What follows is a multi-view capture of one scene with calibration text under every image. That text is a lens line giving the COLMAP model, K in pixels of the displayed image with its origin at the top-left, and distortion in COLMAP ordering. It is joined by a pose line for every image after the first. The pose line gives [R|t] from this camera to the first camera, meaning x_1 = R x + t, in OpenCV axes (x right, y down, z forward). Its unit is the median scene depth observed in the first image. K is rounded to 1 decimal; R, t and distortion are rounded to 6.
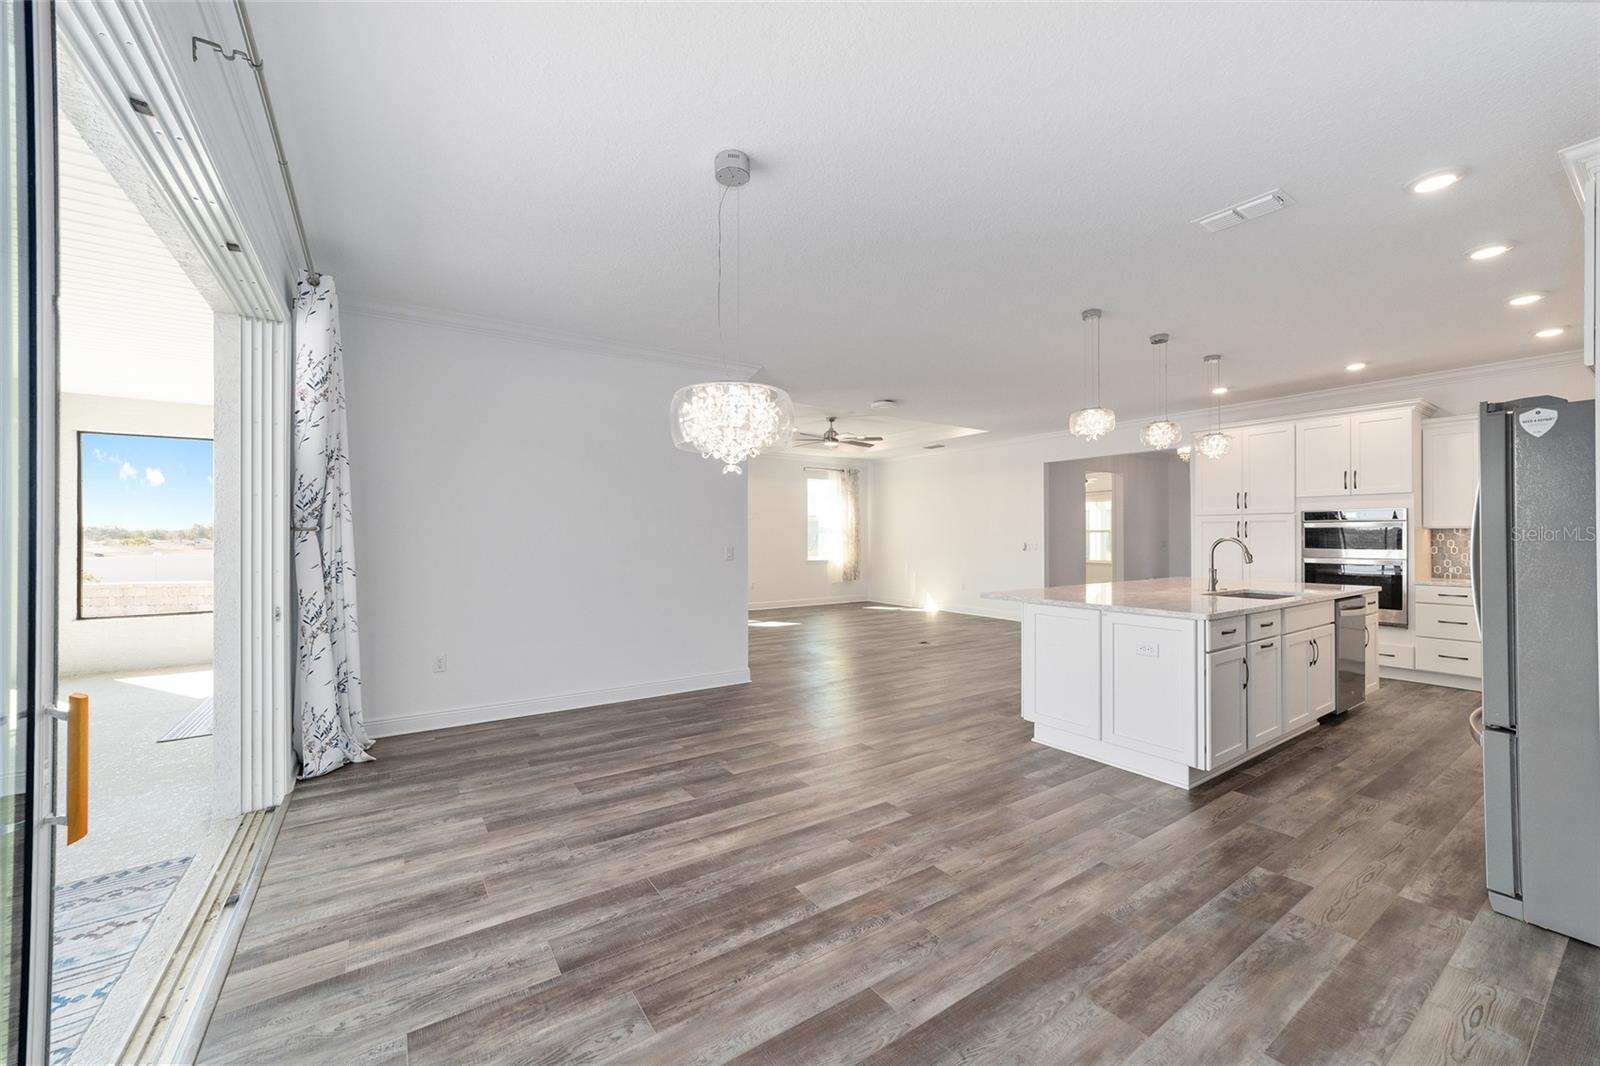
lens RADIAL K [[612.3, 0, 798.5], [0, 612.3, 538.1], [0, 0, 1]] dist [0.000732, 0.000614]
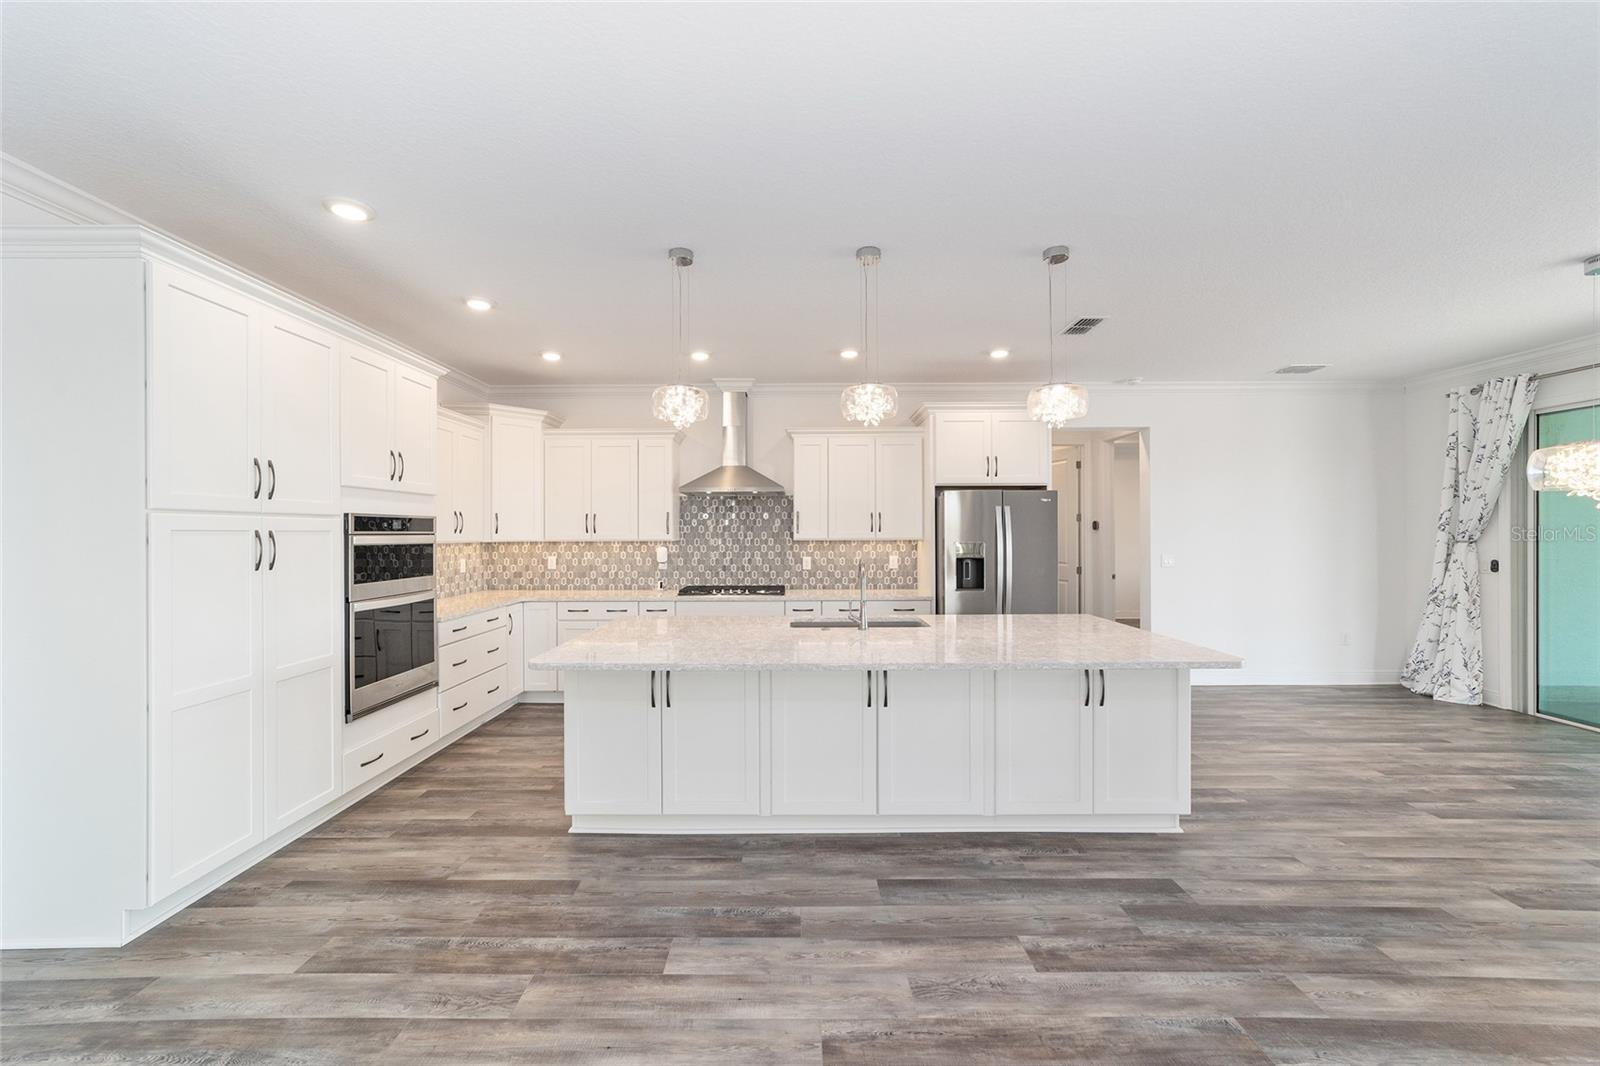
lens RADIAL K [[612.3, 0, 792.4], [0, 612.3, 534.0], [0, 0, 1]] dist [0.000732, 0.000614]
pose [[-0.822347, 0.007566, 0.568935, 0.243071], [0.007508, 0.999969, -0.002445, -0.024725], [-0.568936, 0.002260, -0.822379, 1.333416]]
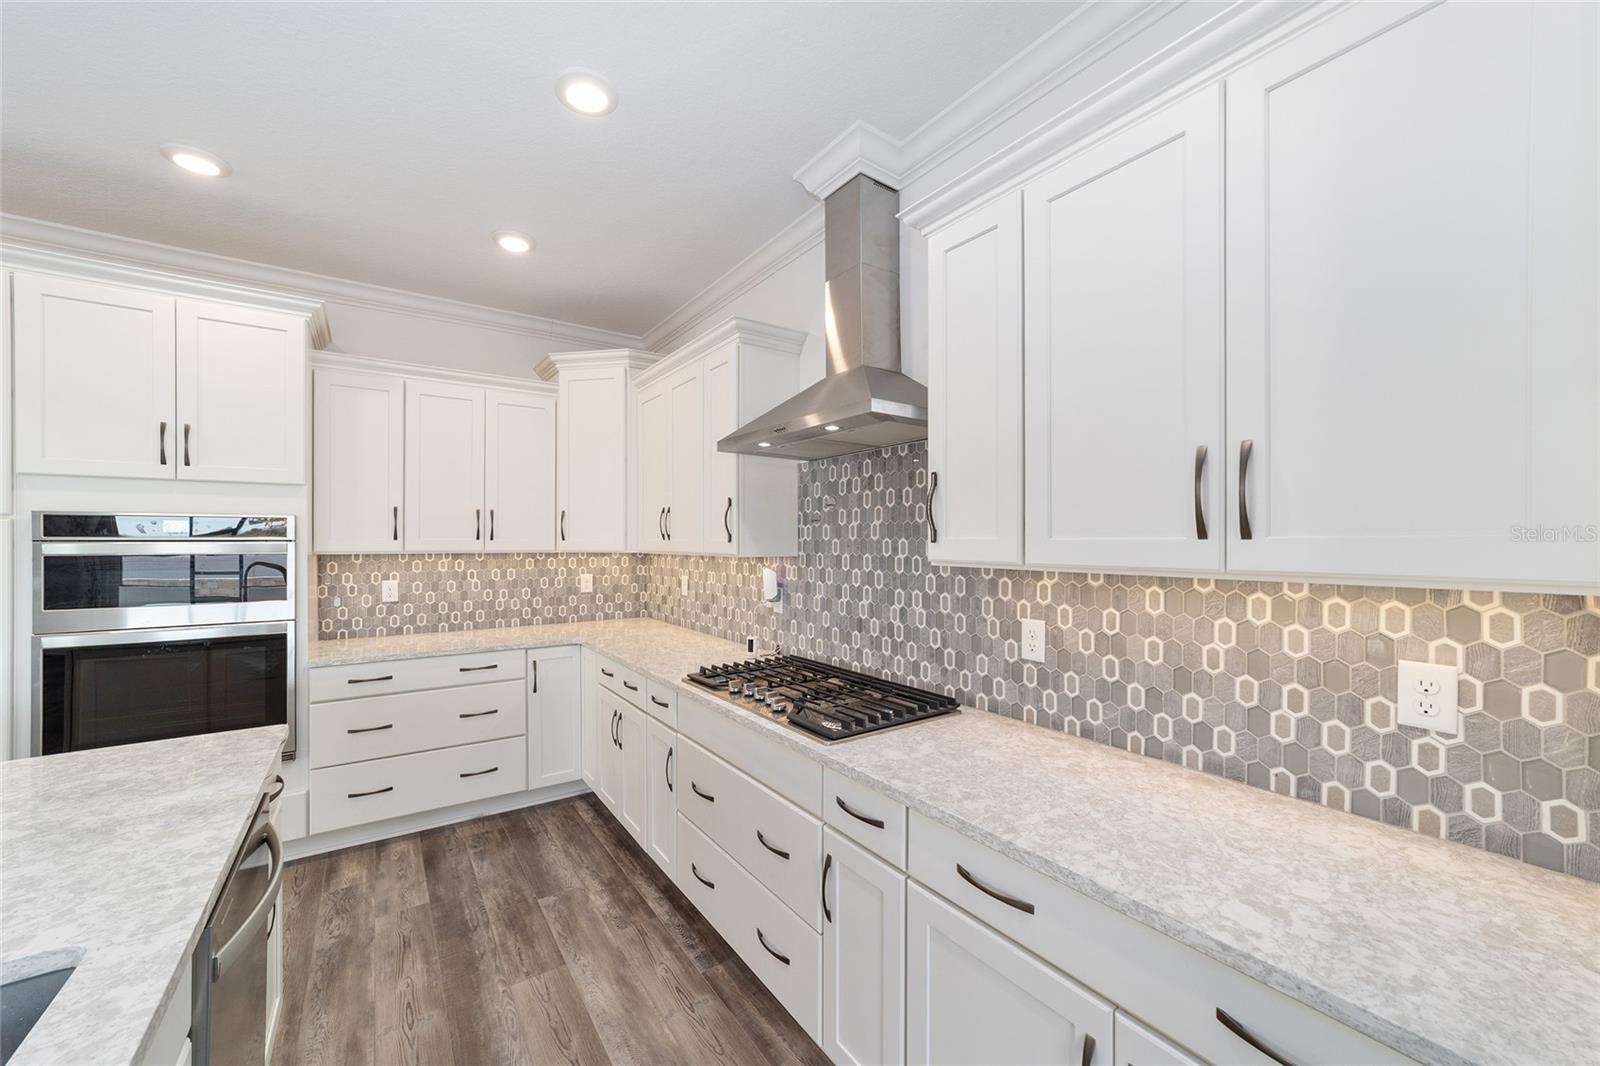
lens RADIAL K [[612.3, 0, 805.2], [0, 612.3, 542.2], [0, 0, 1]] dist [0.000732, 0.000614]
pose [[-0.000337, 0.003134, 0.999995, 0.491981], [-0.003169, 0.999990, -0.003135, -0.027769], [-0.999995, -0.003170, -0.000327, 0.583142]]
